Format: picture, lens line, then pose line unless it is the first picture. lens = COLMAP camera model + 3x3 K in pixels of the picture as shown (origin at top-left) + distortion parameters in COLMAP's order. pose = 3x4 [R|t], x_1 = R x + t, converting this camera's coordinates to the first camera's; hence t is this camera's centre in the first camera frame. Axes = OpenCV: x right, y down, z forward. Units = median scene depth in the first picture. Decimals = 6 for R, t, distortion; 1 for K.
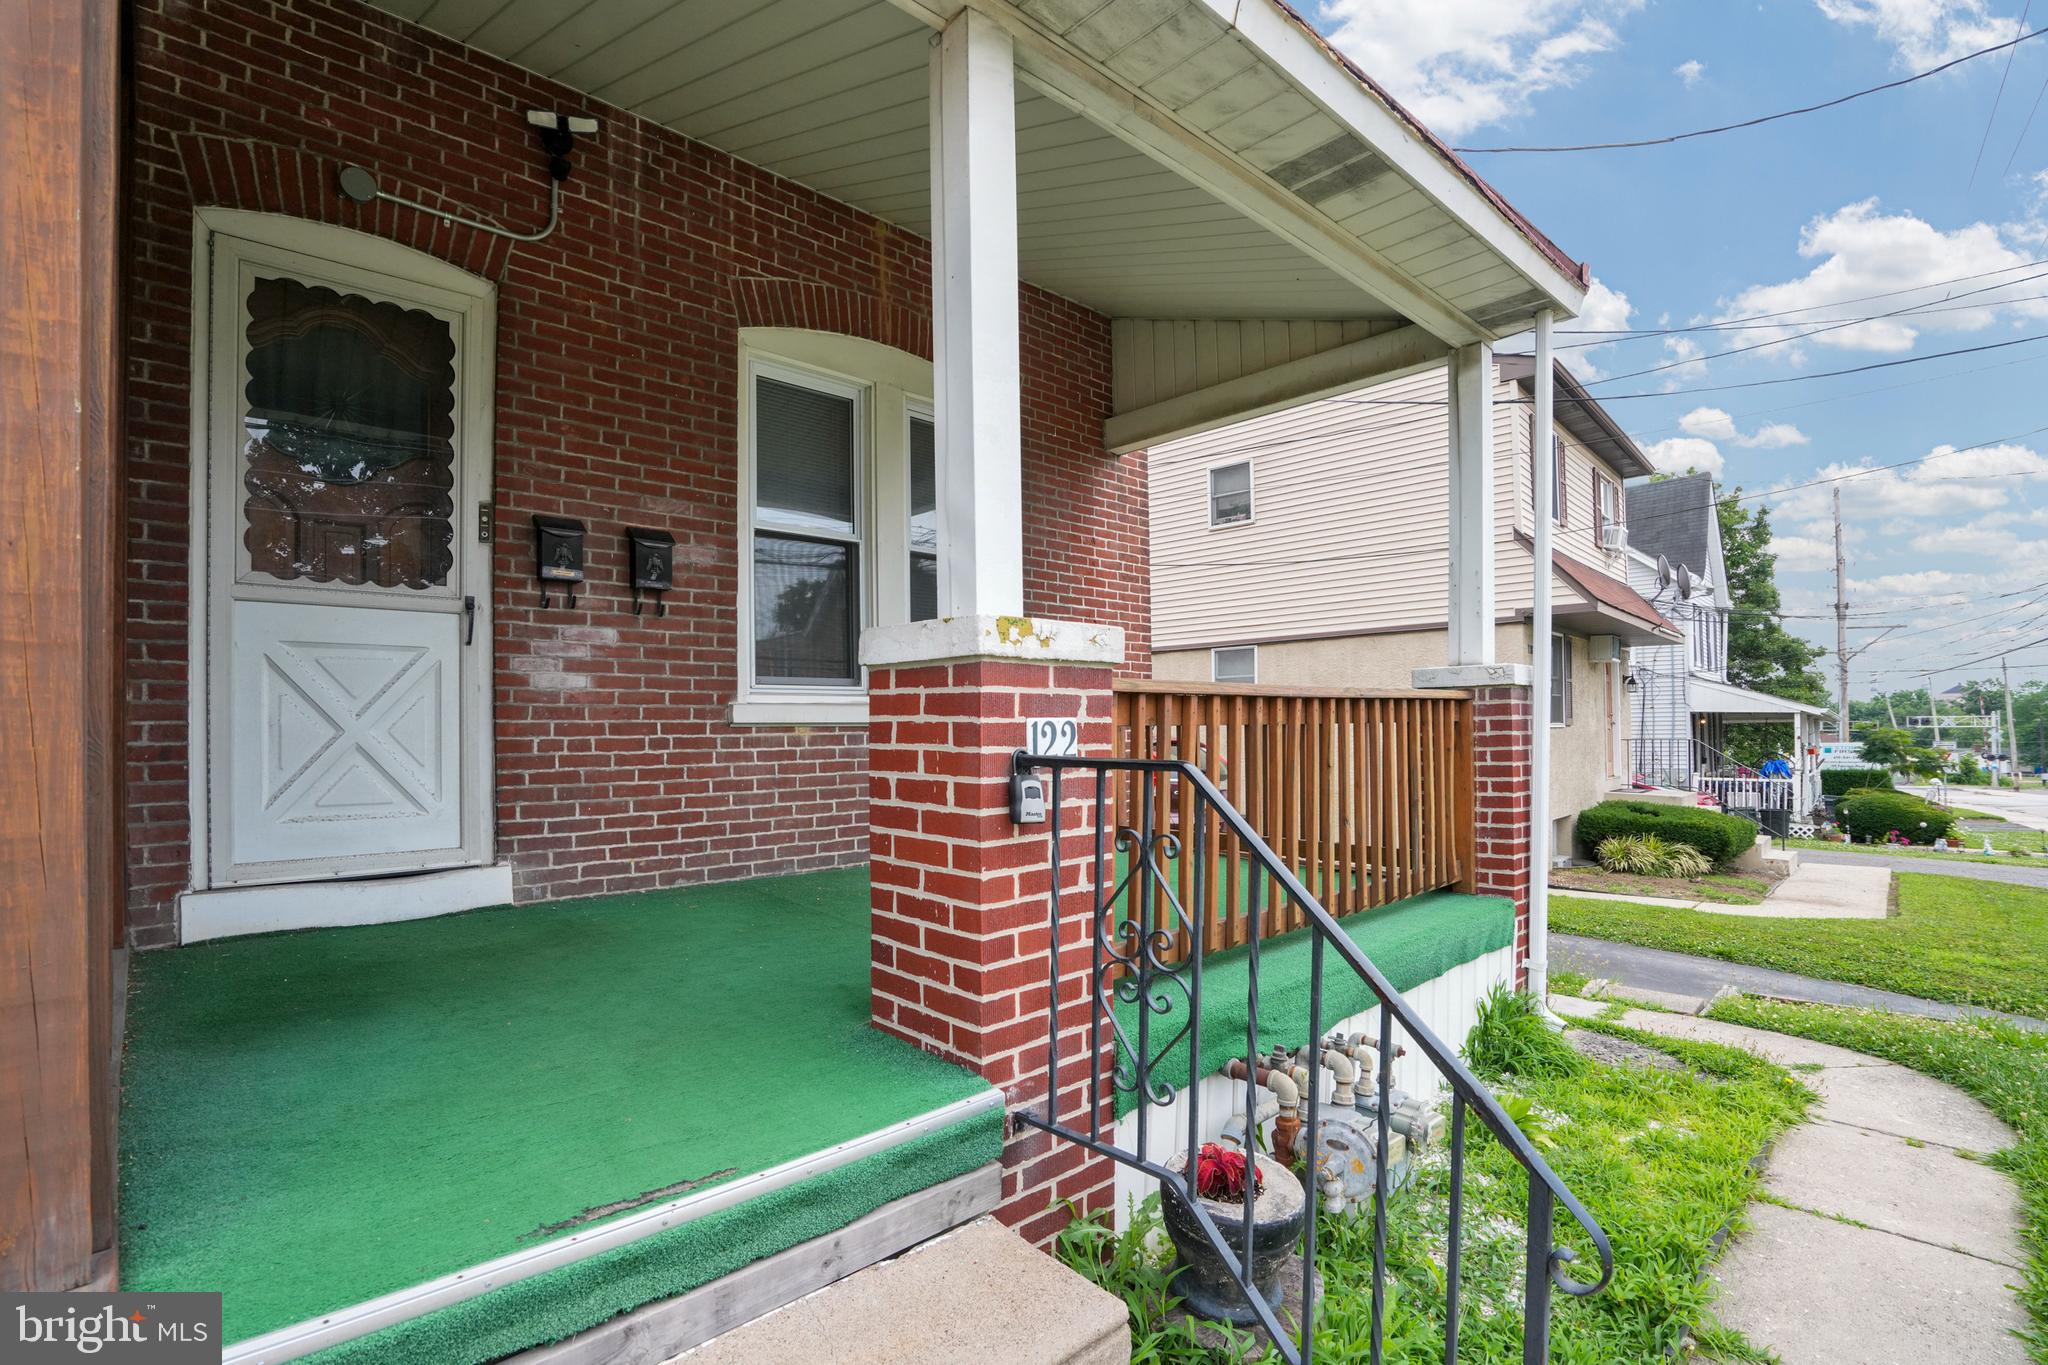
lens RADIAL K [[950.9, 0, 980.5], [0, 950.9, 685.6], [0, 0, 1]] dist [-0.049541, 0.018262]
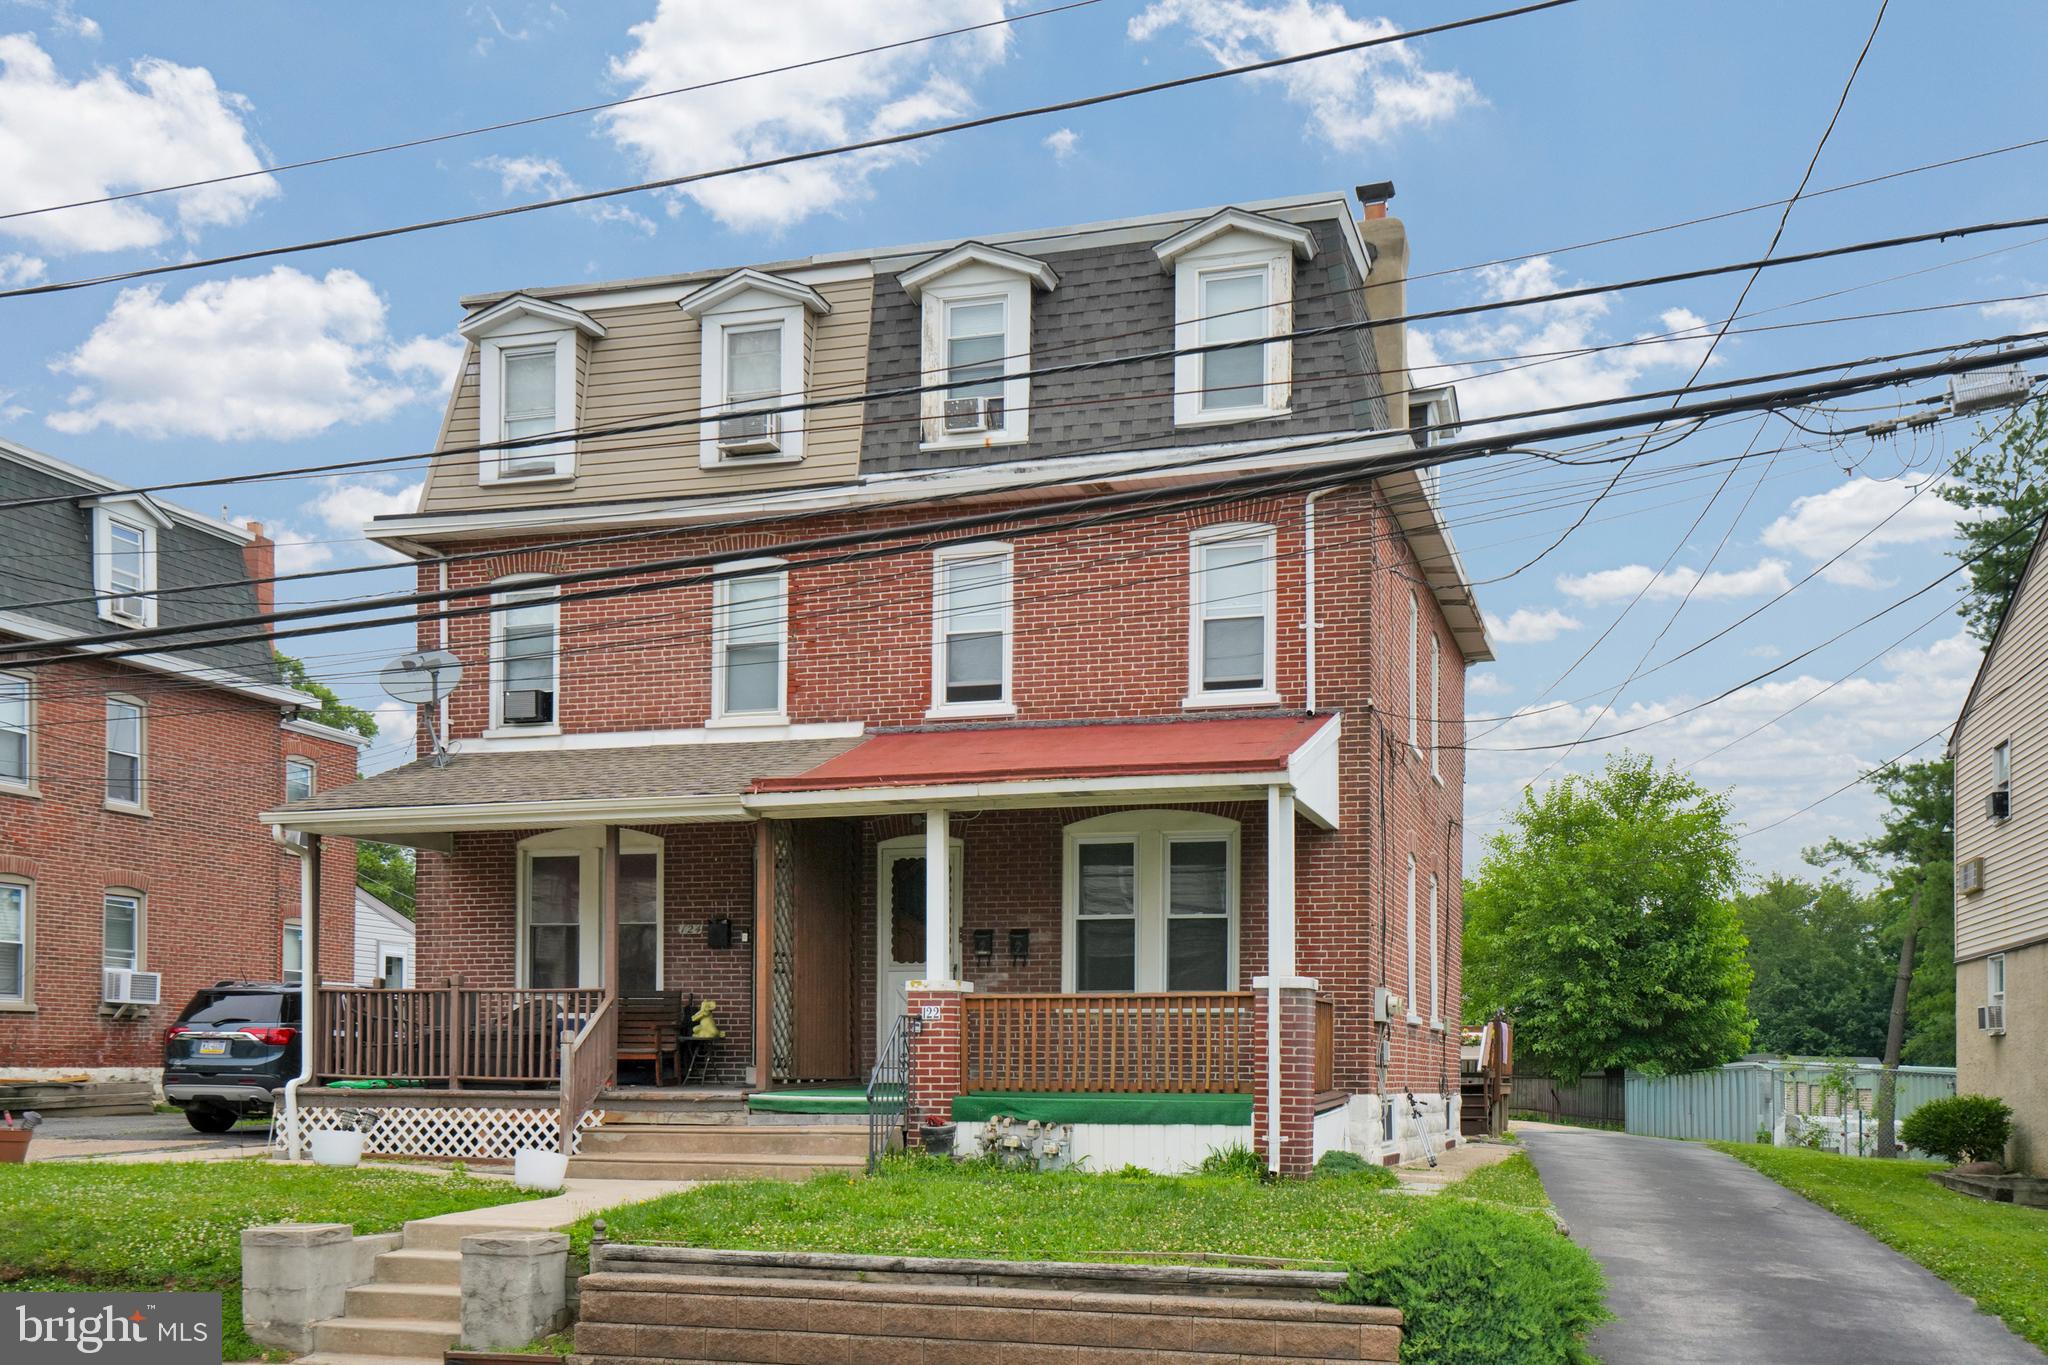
lens RADIAL K [[2053.9, 0, 1029.2], [0, 2053.9, 691.4], [0, 0, 1]] dist [0.064420, 0.000000]
pose [[0.505436, -0.143186, -0.850901, 4.180535], [0.025342, 0.988173, -0.151232, 0.024136], [0.862492, 0.054875, 0.503087, -1.613071]]
